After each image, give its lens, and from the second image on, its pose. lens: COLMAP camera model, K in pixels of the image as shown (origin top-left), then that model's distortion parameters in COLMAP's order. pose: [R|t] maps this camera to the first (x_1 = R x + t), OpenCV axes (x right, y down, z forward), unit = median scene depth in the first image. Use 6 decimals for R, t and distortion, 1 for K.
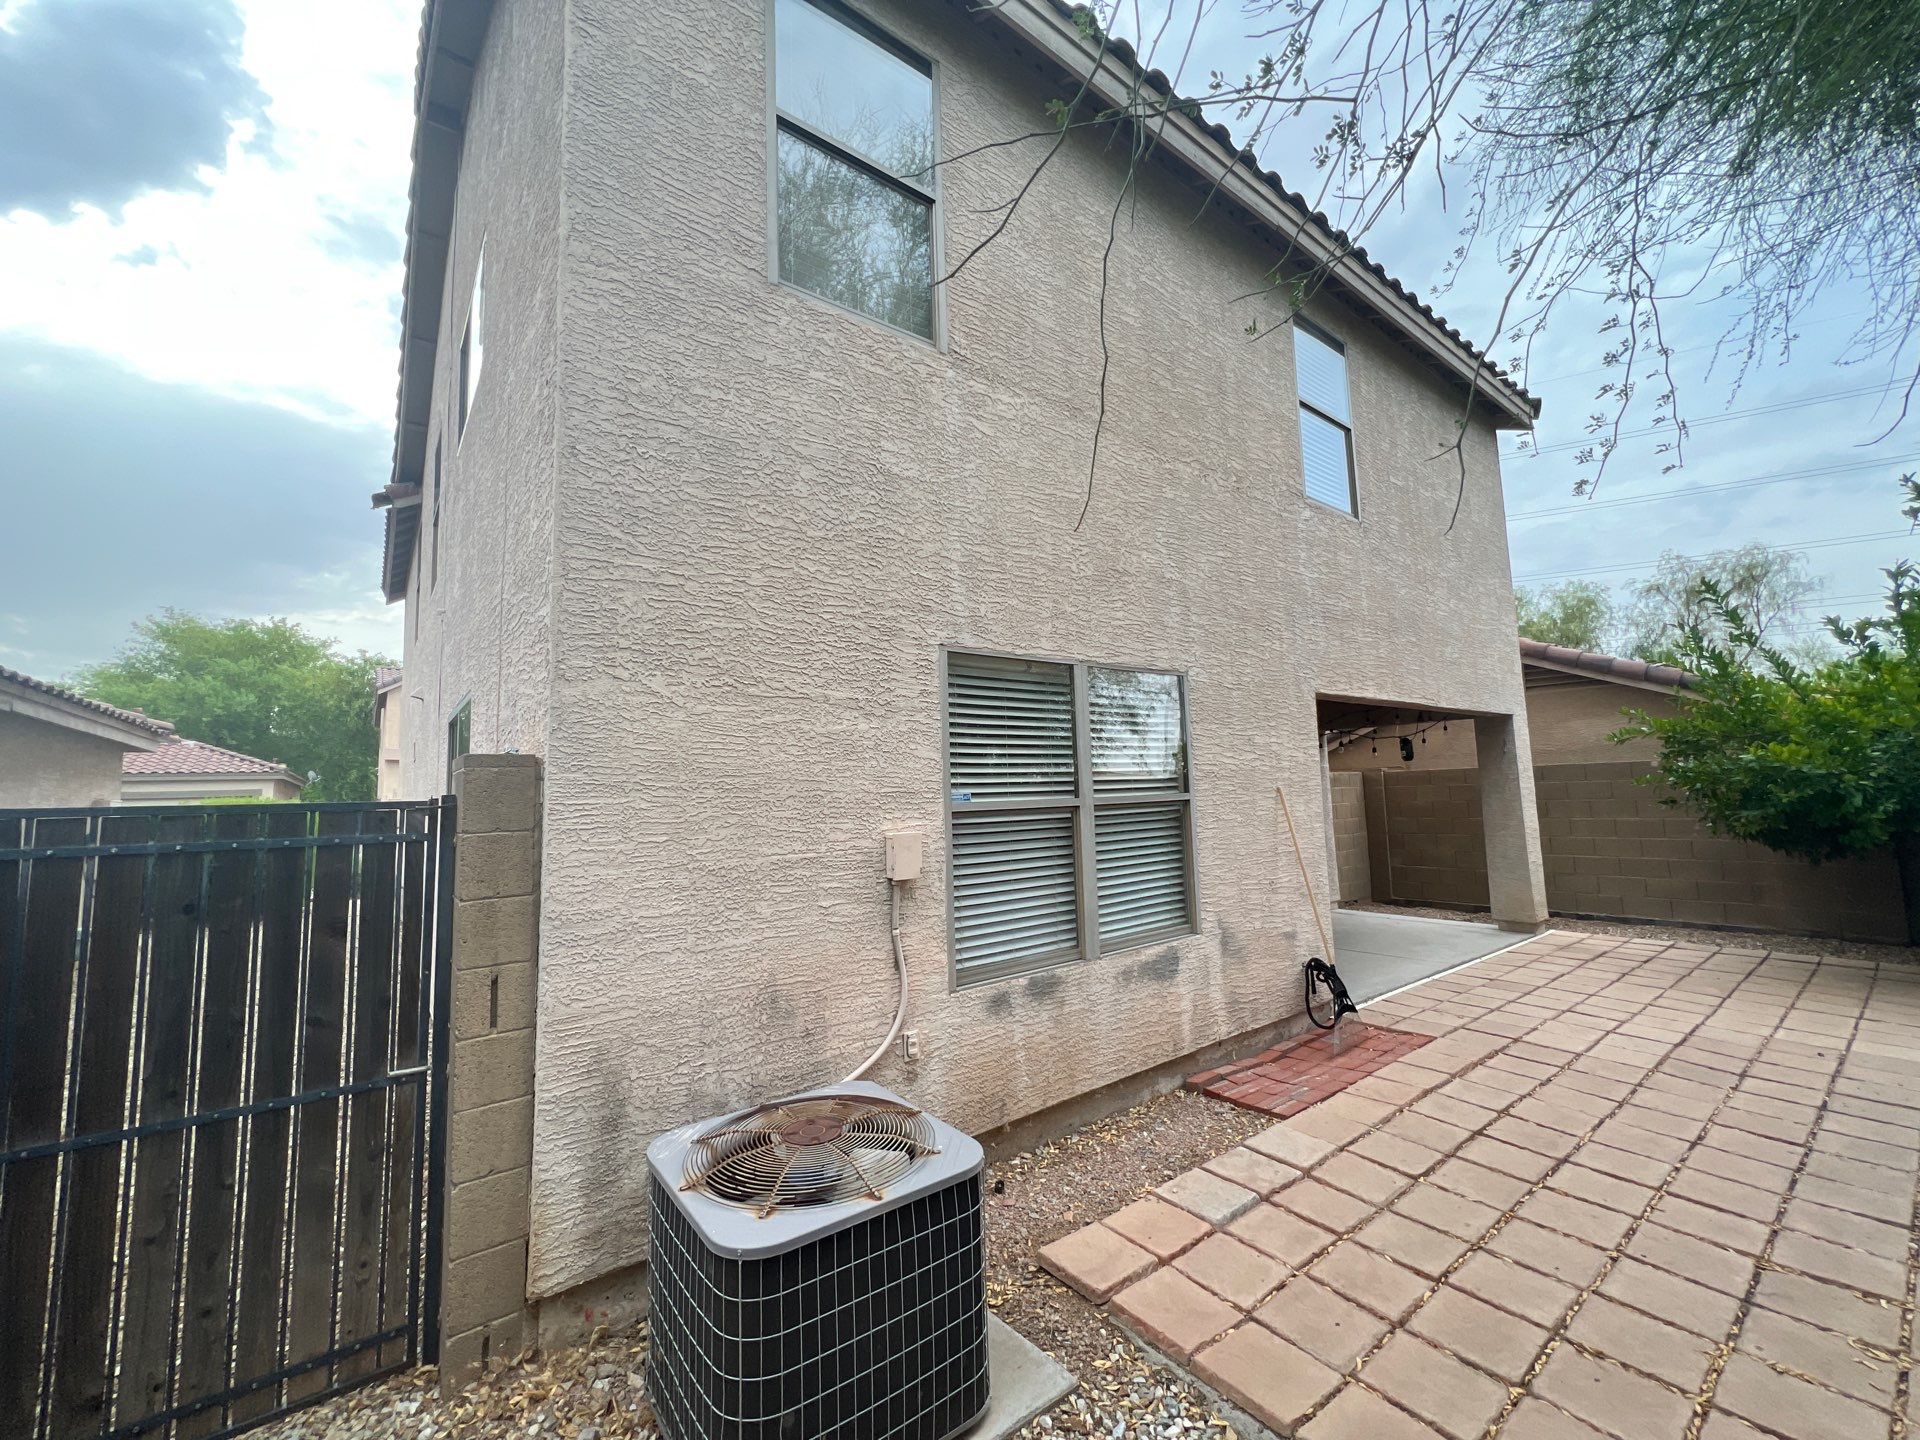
lens RADIAL K [[752.4, 0, 960.0], [0, 752.4, 720.0], [0, 0, 1]] dist [-0.000826, -0.000433]
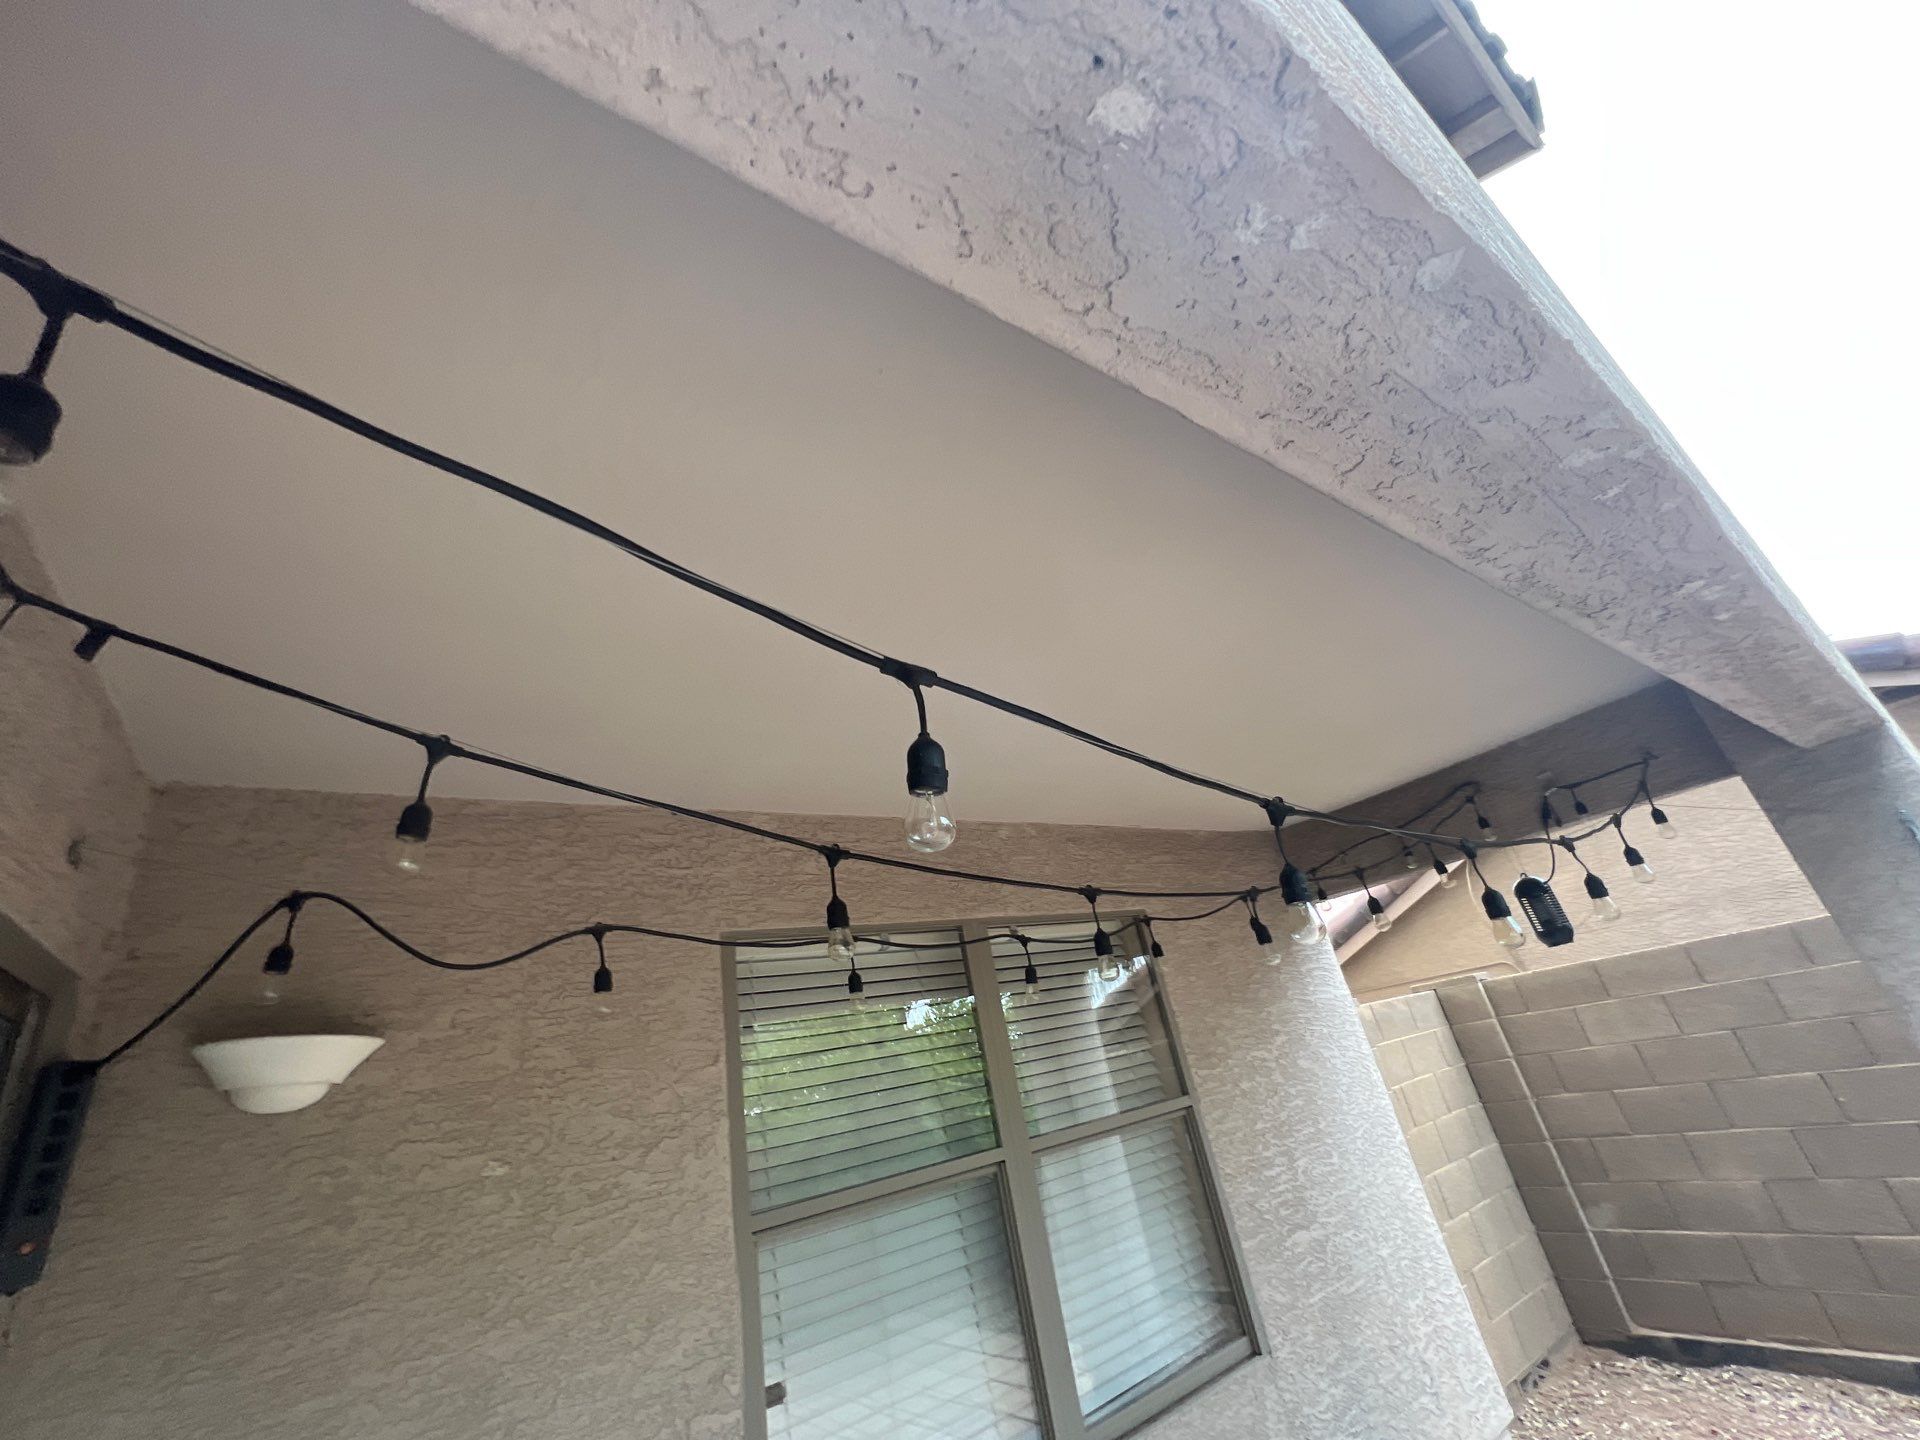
lens RADIAL K [[752.4, 0, 960.0], [0, 752.4, 720.0], [0, 0, 1]] dist [-0.000826, -0.000433]
pose [[0.988038, -0.153049, 0.018909, 0.587207], [0.150707, 0.932291, -0.328817, 0.053175], [0.032696, 0.327733, 0.944204, 1.112784]]
